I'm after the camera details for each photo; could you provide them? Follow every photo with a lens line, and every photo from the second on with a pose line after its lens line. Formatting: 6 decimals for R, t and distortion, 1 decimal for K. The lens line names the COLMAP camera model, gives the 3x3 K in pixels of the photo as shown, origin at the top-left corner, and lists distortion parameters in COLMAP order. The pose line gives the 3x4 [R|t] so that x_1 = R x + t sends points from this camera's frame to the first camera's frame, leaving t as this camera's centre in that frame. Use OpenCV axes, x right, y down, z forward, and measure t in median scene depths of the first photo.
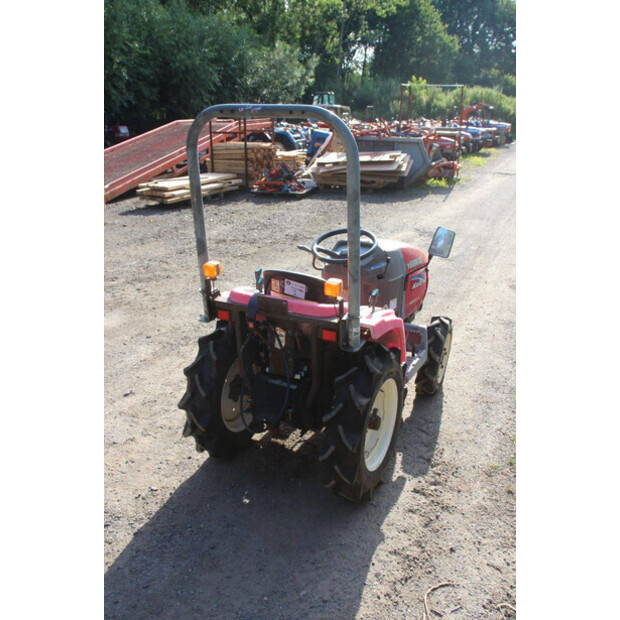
lens RADIAL K [[588.8, 0, 310.7], [0, 588.8, 326.7], [0, 0, 1]] dist [-0.117677, 0.165355]
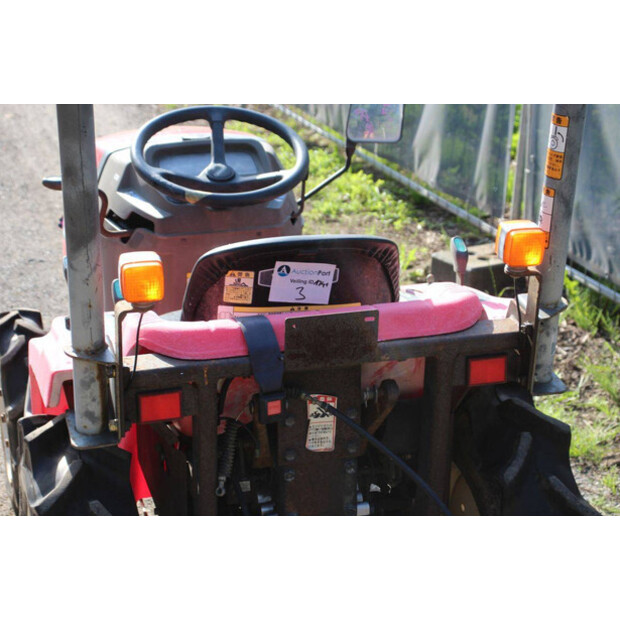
lens RADIAL K [[1370.2, 0, 320.0], [0, 1370.2, 326.0], [0, 0, 1]] dist [0.307627, 0.560345]
pose [[0.742417, -0.246830, 0.622809, -0.541723], [0.247073, 0.965000, 0.087923, -0.107622], [-0.622713, 0.088604, 0.777417, 0.323185]]
